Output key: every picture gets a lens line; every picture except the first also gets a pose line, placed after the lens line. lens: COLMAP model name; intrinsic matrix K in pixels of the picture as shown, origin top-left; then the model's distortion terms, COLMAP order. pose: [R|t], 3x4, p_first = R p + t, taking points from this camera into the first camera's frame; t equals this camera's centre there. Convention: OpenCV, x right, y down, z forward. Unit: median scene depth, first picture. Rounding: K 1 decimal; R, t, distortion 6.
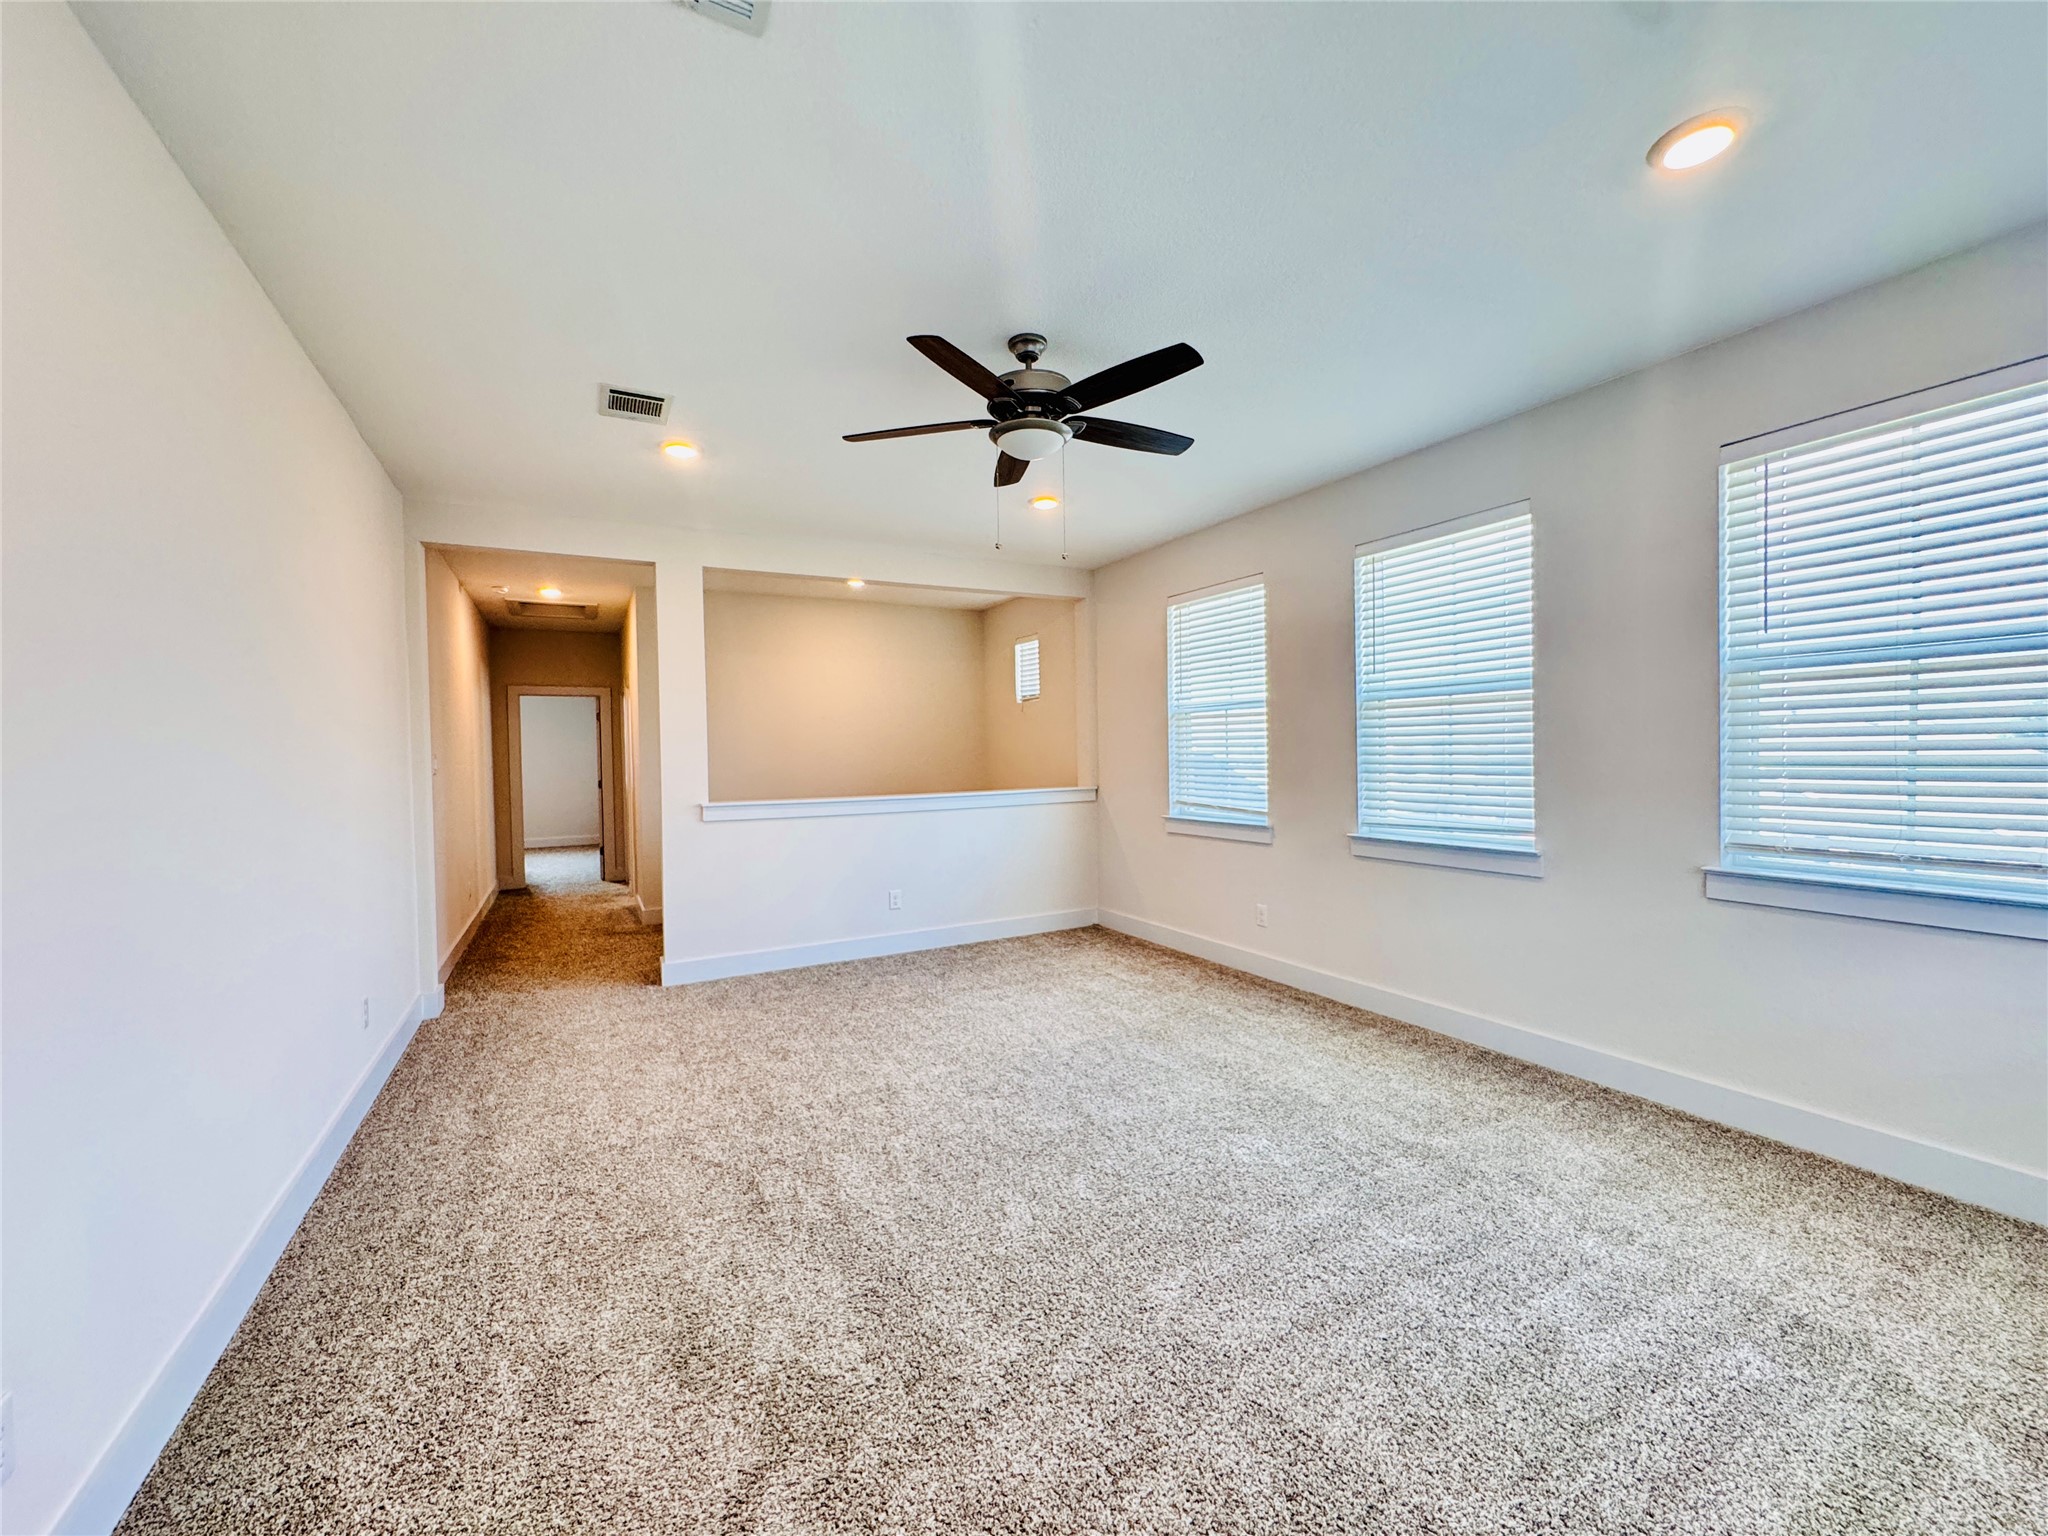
lens RADIAL K [[816.8, 0, 1020.9], [0, 816.8, 772.0], [0, 0, 1]] dist [0.002965, -0.000473]
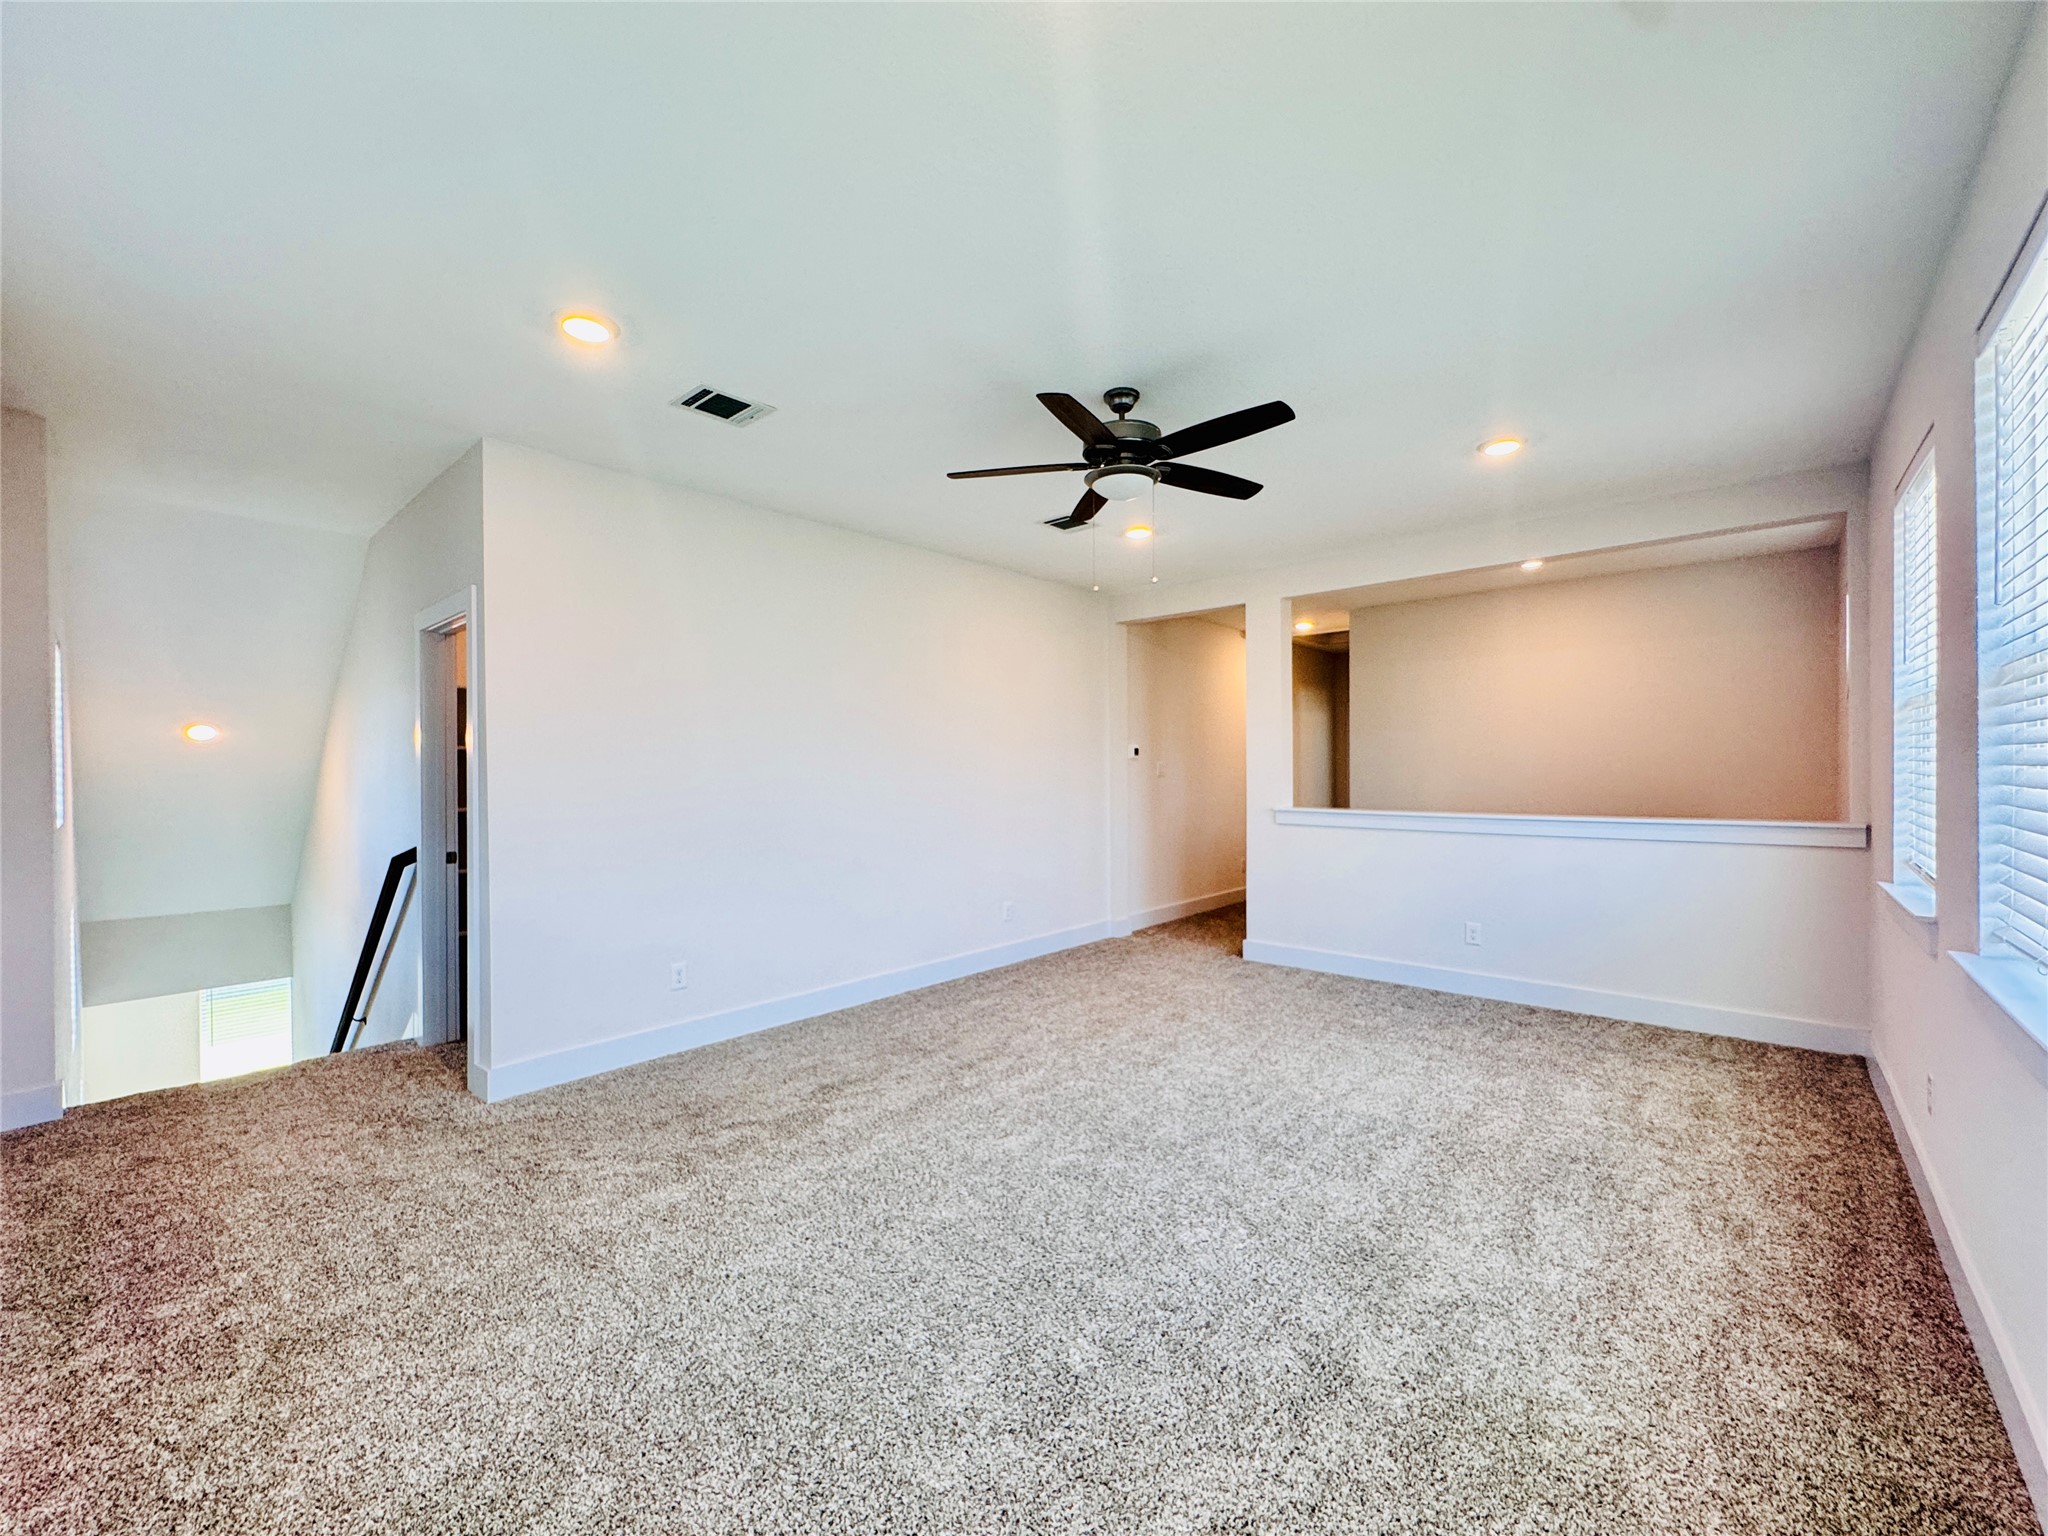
lens RADIAL K [[816.8, 0, 1025.0], [0, 816.8, 768.3], [0, 0, 1]] dist [0.002965, -0.000473]
pose [[0.341539, 0.016526, -0.939722, 0.607951], [-0.022508, 0.999702, 0.009401, -0.020387], [0.939598, 0.017940, 0.341809, 0.308140]]
